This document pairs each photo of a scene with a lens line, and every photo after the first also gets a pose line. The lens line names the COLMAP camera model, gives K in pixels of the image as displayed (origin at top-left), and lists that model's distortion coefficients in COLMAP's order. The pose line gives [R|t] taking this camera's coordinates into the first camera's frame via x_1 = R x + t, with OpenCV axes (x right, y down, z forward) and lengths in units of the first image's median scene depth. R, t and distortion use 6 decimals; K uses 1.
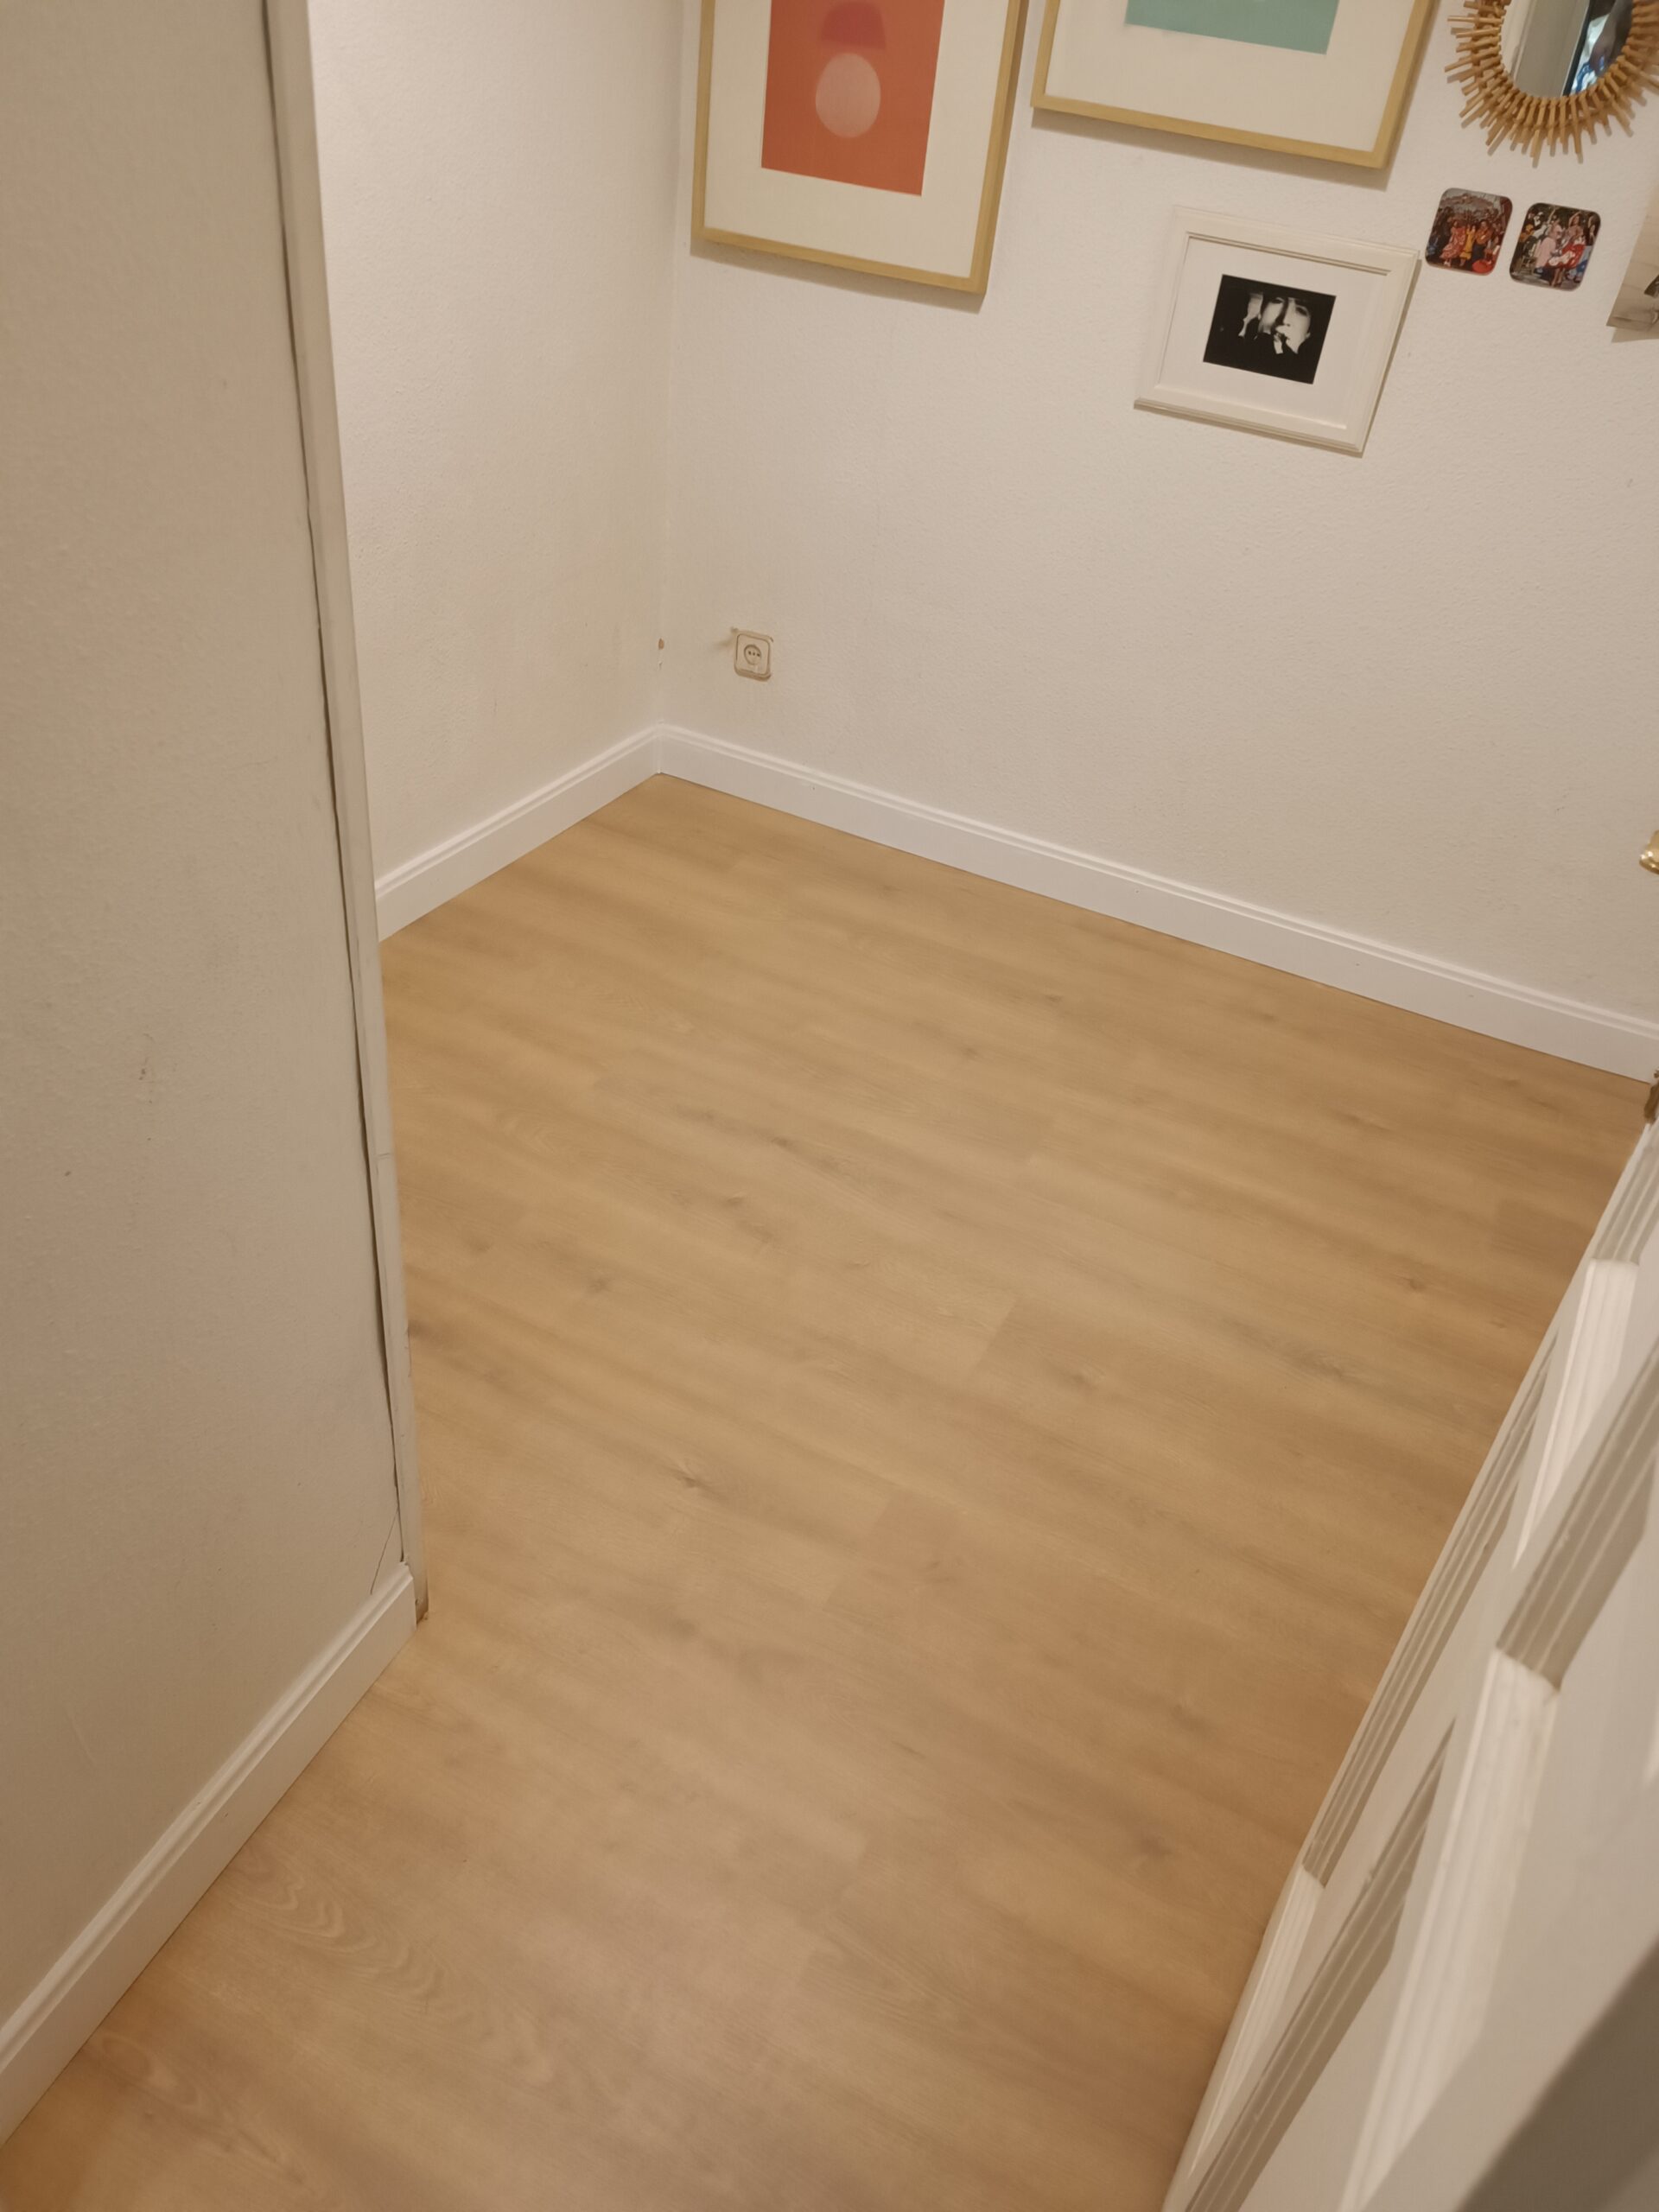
lens RADIAL K [[1556.2, 0, 826.7], [0, 1556.2, 1058.7], [0, 0, 1]] dist [-0.002791, -0.010118]
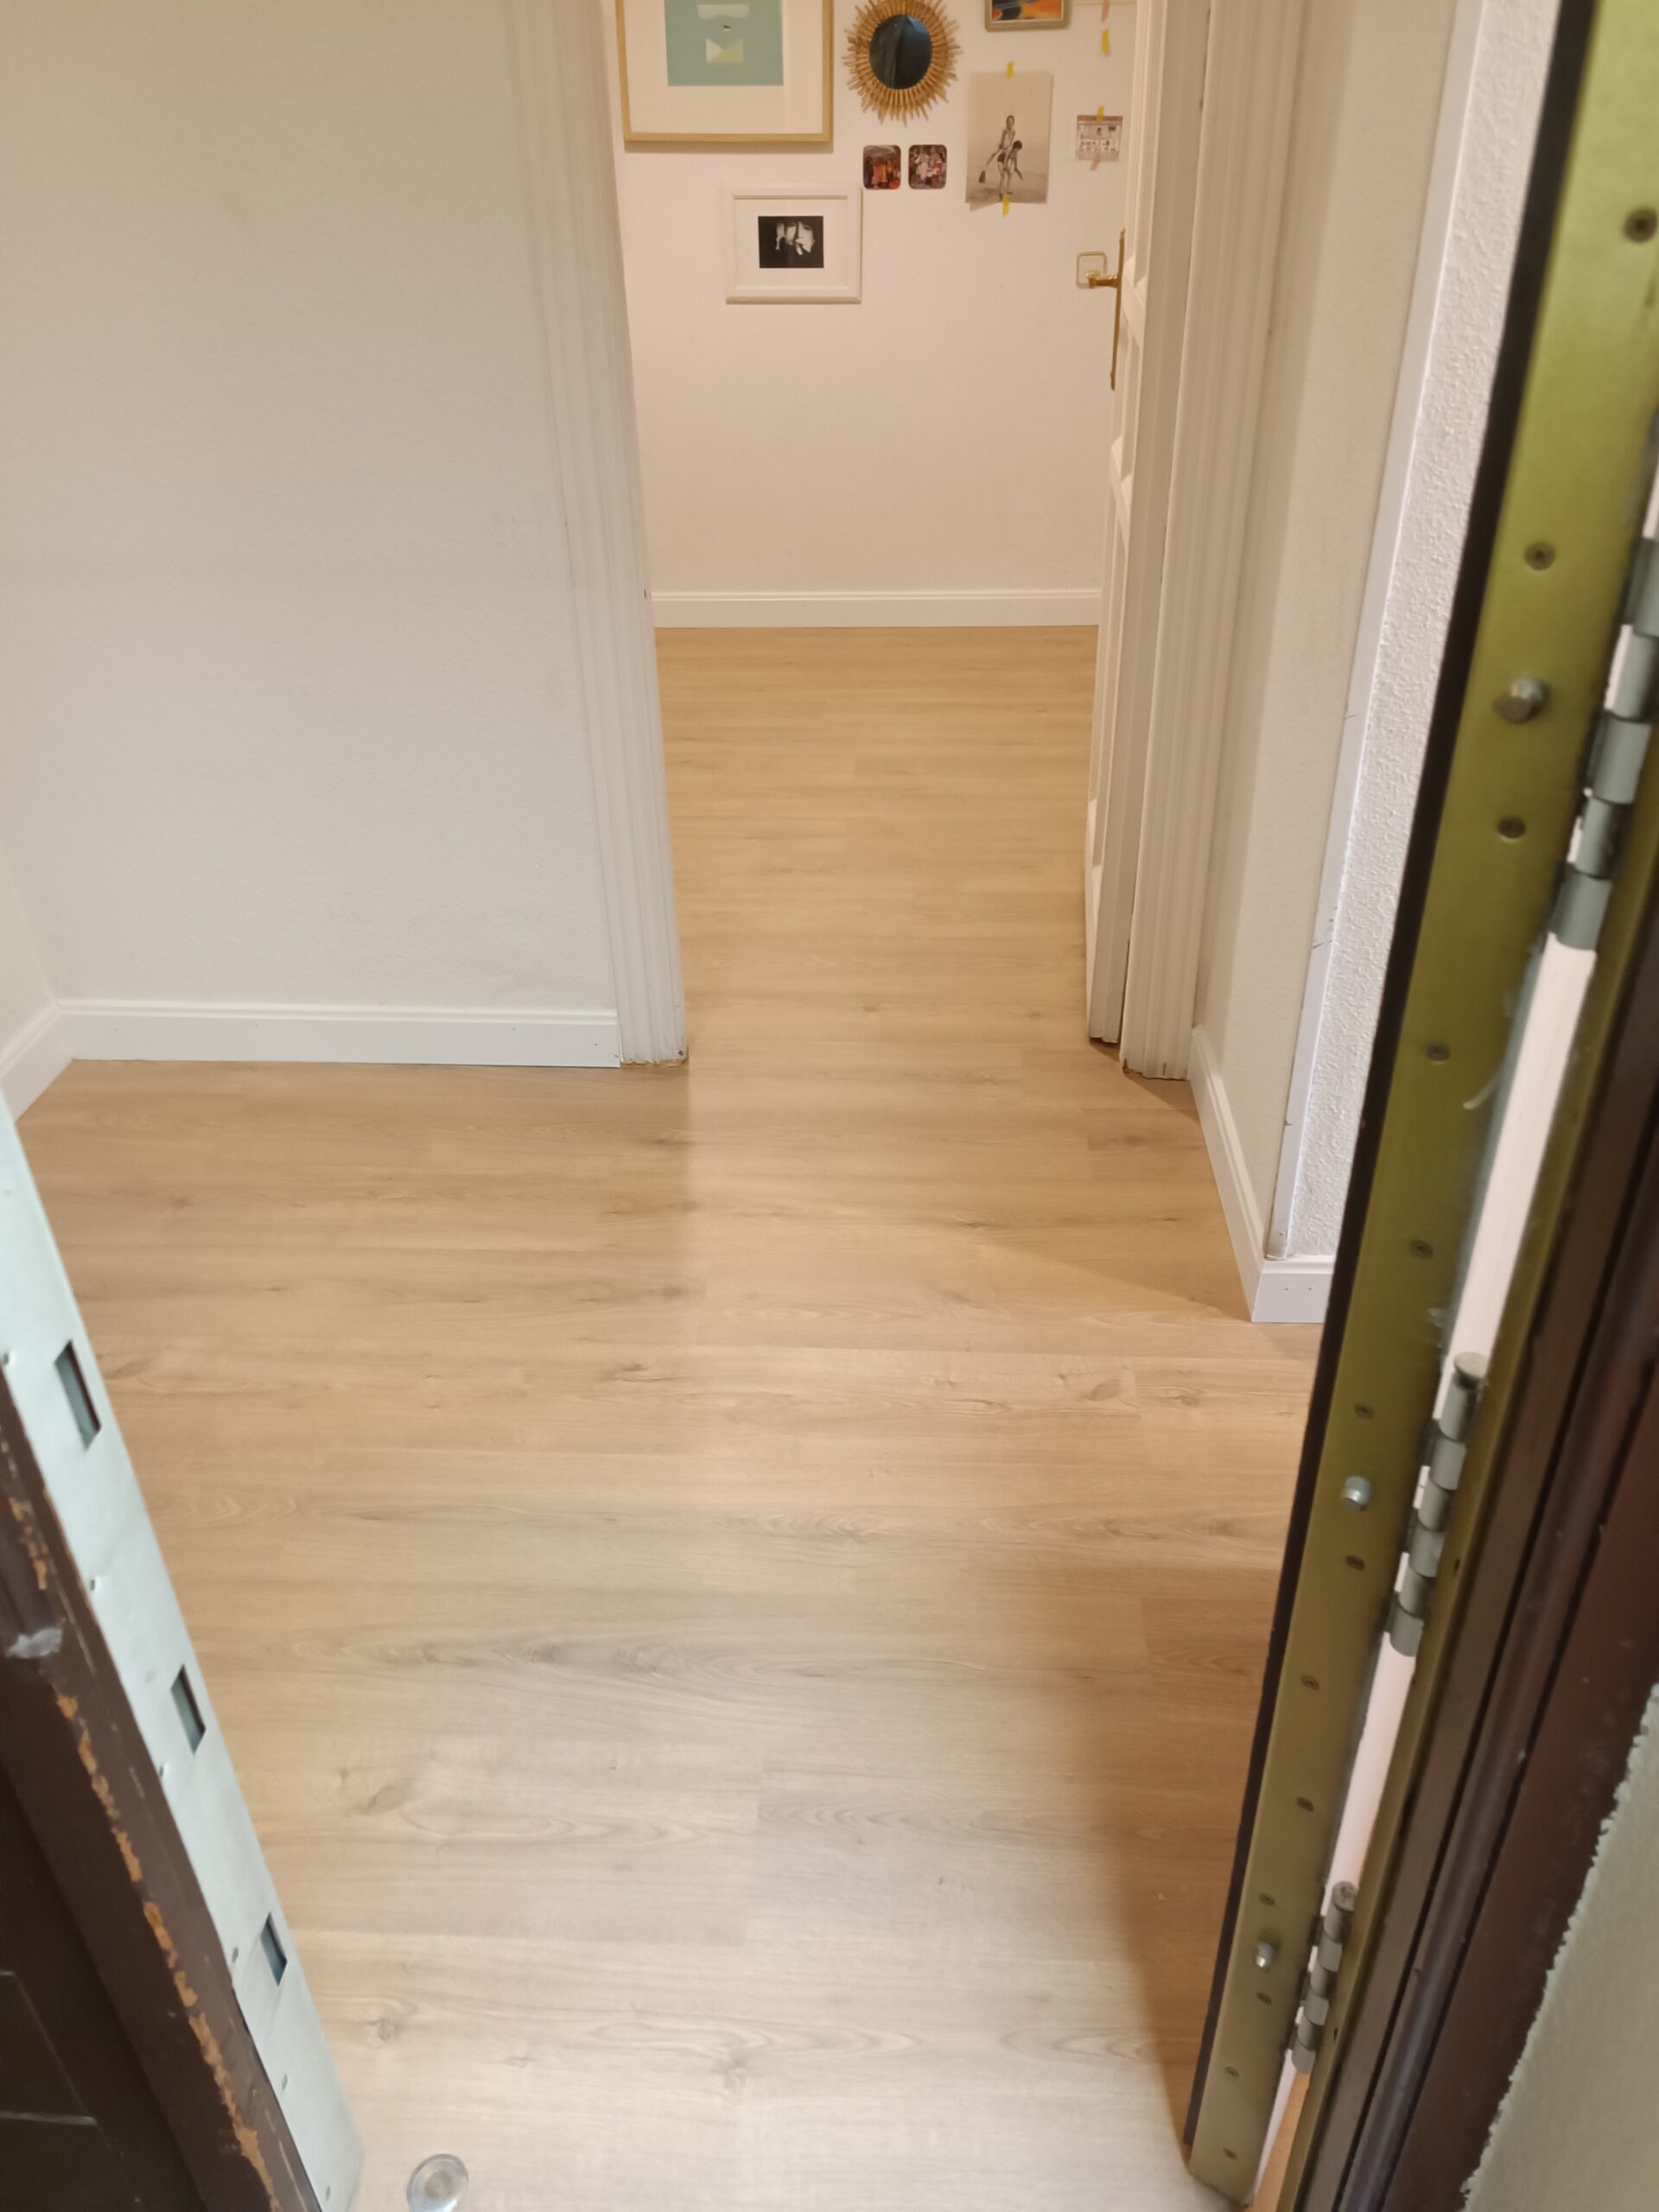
lens RADIAL K [[1556.2, 0, 834.3], [0, 1556.2, 1091.4], [0, 0, 1]] dist [-0.002791, -0.010118]
pose [[0.905735, -0.317858, 0.280375, -0.505951], [0.325031, 0.945451, 0.021853, 0.448197], [-0.272027, 0.071338, 0.959642, -0.679989]]
